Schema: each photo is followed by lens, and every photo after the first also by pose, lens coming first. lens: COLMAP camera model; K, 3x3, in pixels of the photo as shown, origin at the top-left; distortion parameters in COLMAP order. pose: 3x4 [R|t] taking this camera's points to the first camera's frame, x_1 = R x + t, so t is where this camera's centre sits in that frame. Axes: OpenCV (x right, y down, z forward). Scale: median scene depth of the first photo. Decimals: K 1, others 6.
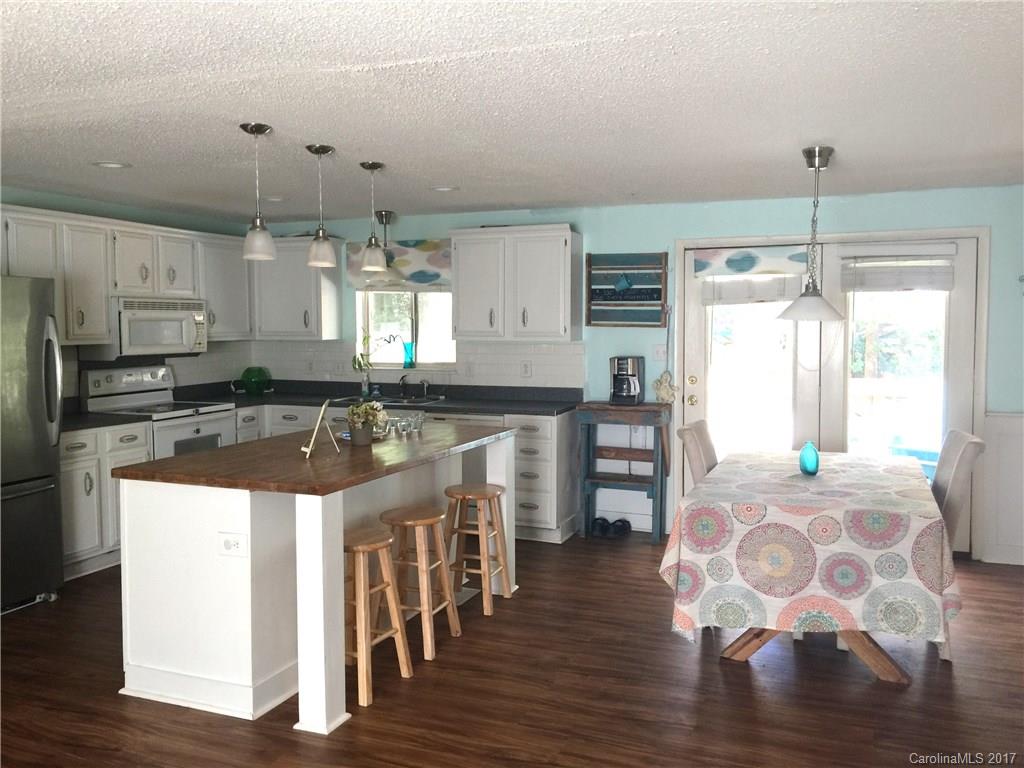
lens RADIAL K [[864.5, 0, 511.1], [0, 864.5, 375.6], [0, 0, 1]] dist [0.077609, -0.120123]
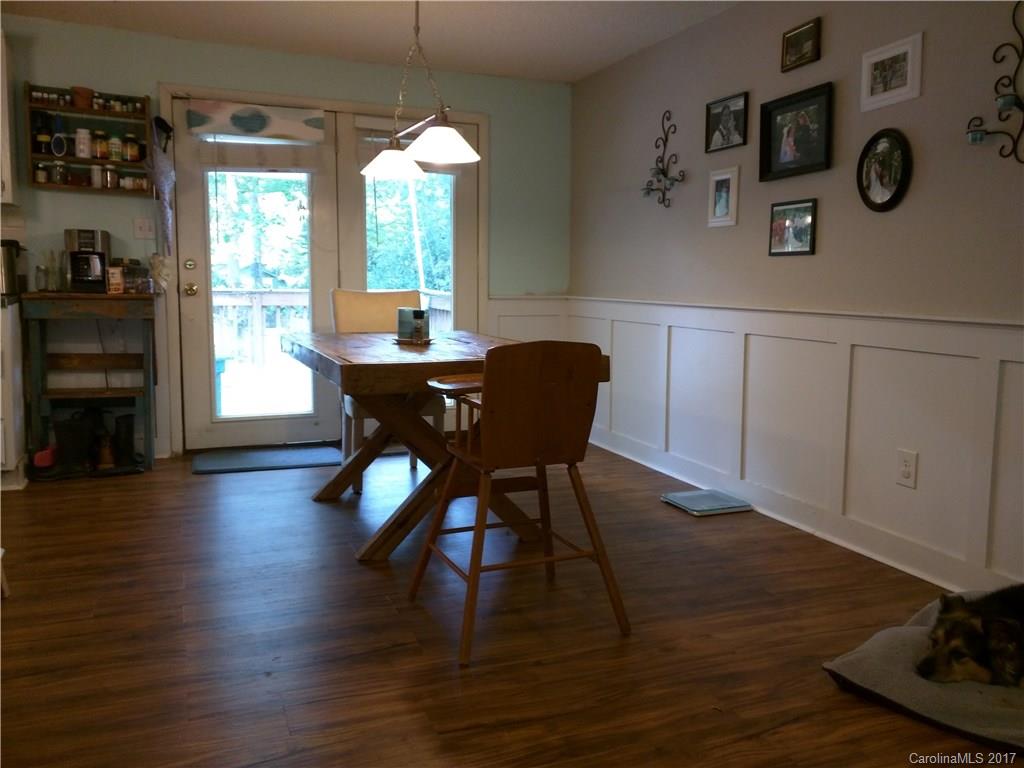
lens RADIAL K [[850.1, 0, 509.0], [0, 850.1, 381.6], [0, 0, 1]] dist [0.009036, 0.004662]
pose [[0.715584, -0.066642, 0.695341, -0.178246], [0.020620, 0.997020, 0.074336, 0.079686], [-0.698222, -0.038856, 0.714826, 0.283537]]
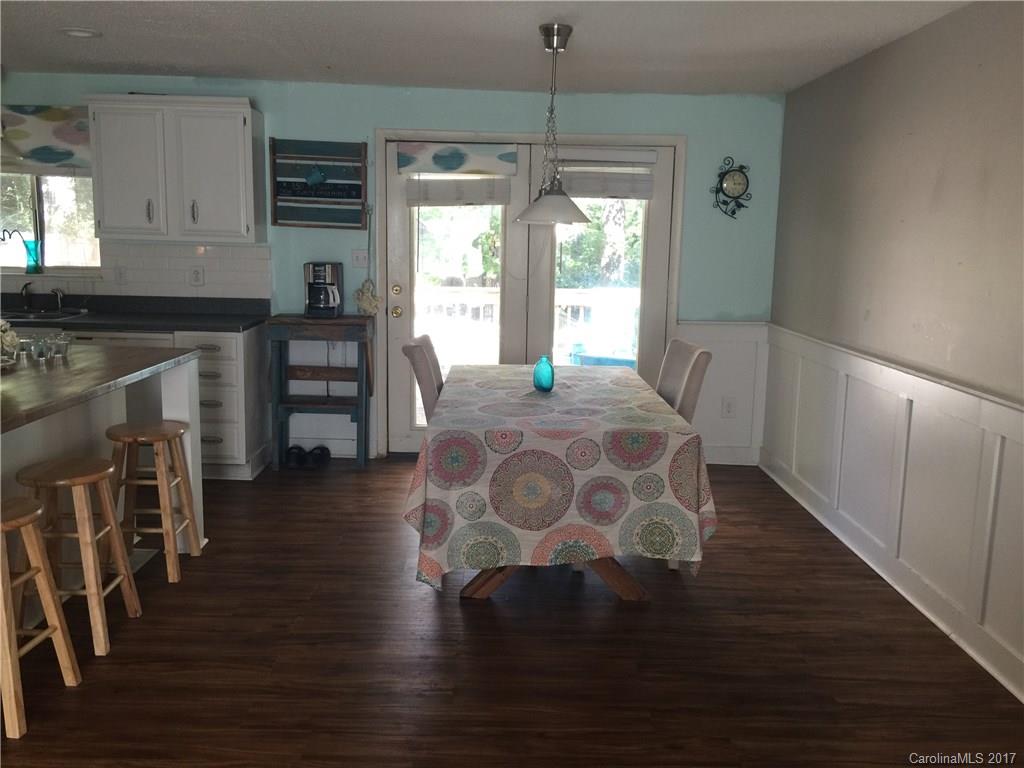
lens RADIAL K [[864.5, 0, 512.2], [0, 864.5, 376.7], [0, 0, 1]] dist [0.077609, -0.120123]
pose [[0.922765, -0.038853, 0.383400, -0.038806], [-0.001262, 0.994594, 0.103828, 0.002094], [-0.385361, -0.096293, 0.917728, 0.148980]]
